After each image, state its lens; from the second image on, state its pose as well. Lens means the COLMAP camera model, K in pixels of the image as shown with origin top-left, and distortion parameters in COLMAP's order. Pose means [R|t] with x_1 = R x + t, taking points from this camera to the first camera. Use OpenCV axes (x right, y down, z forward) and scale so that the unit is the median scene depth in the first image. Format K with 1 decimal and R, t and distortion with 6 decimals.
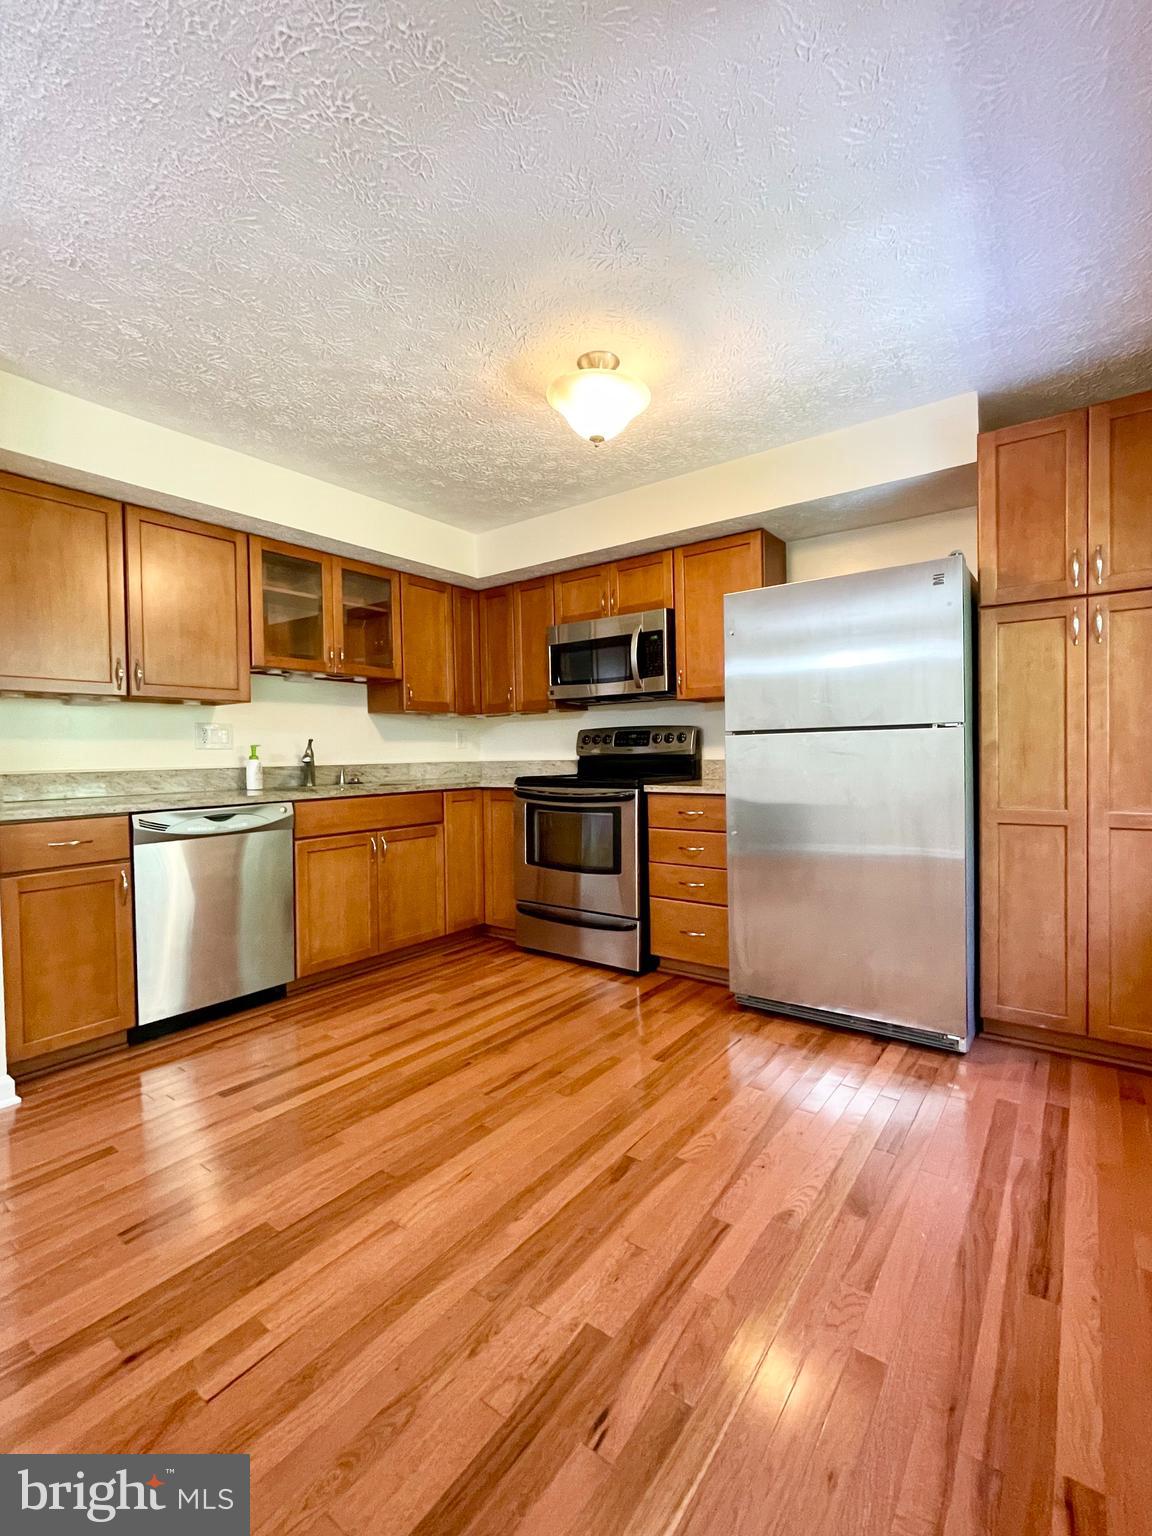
lens RADIAL K [[677.1, 0, 583.6], [0, 677.1, 768.1], [0, 0, 1]] dist [0.002673, -0.000629]
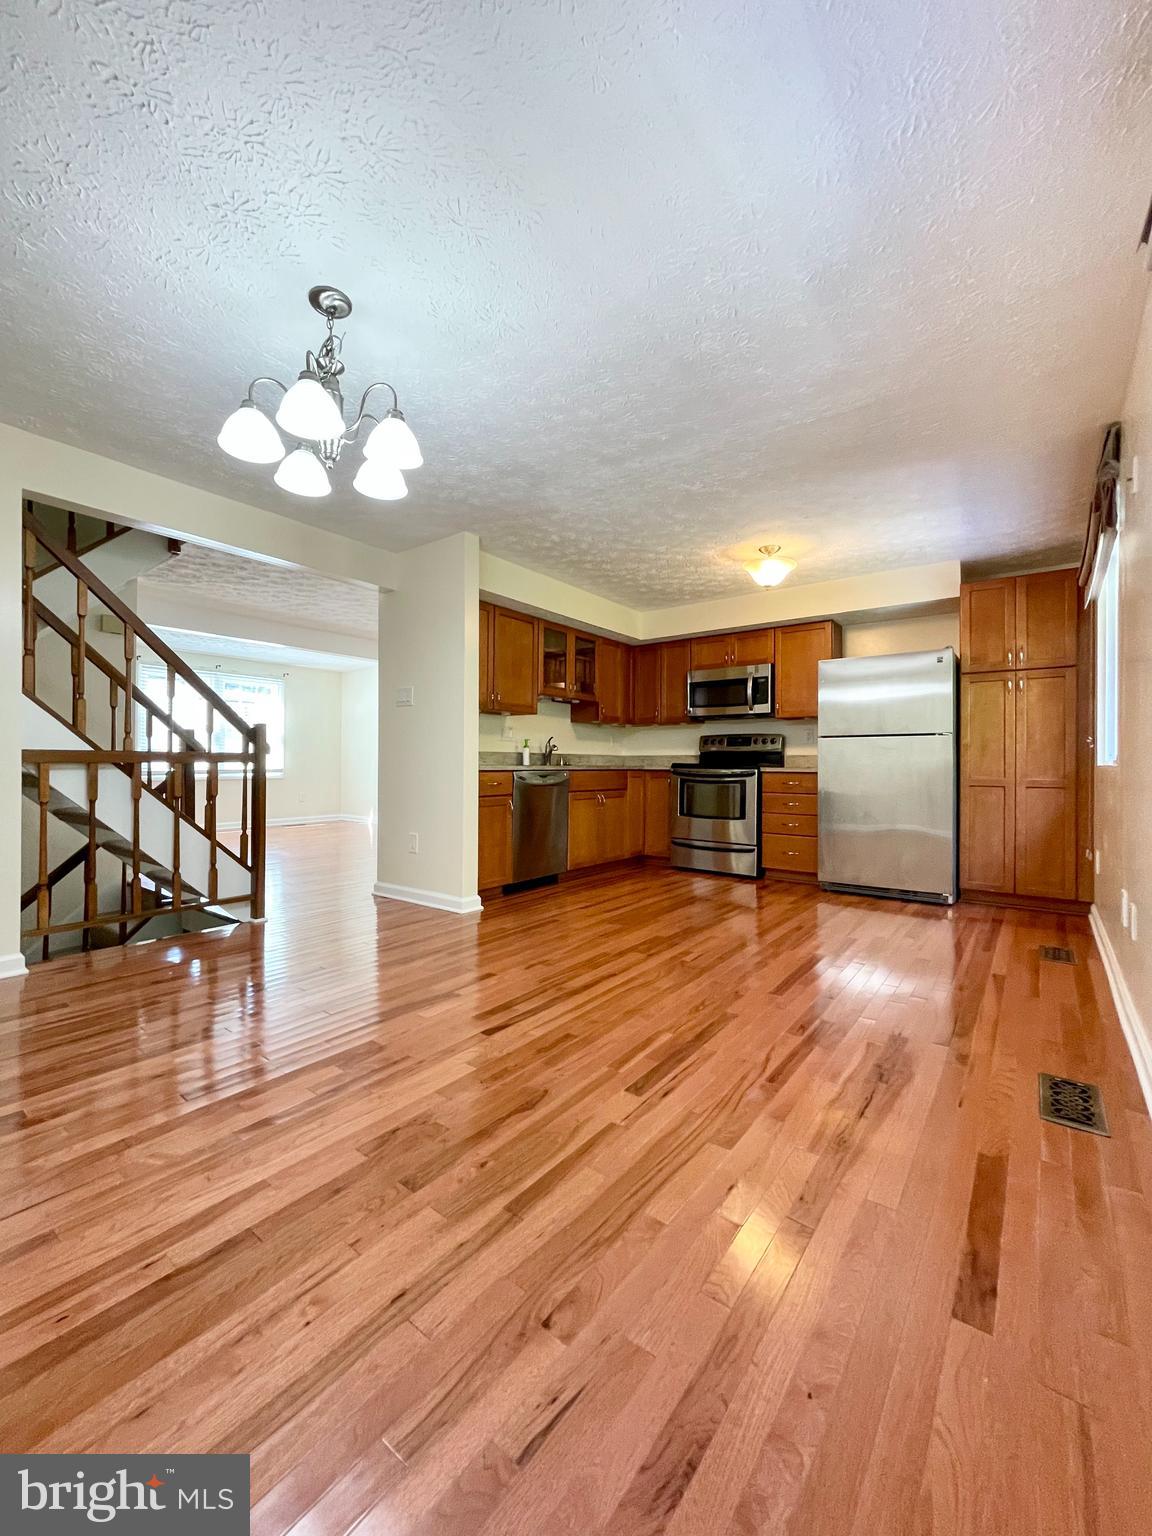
lens RADIAL K [[623.2, 0, 567.0], [0, 623.2, 765.7], [0, 0, 1]] dist [-0.004419, -0.000343]
pose [[0.999636, 0.021547, -0.016261, -0.360050], [-0.021879, 0.999550, -0.020536, 0.061840], [0.015811, 0.020884, 0.999657, -0.561007]]
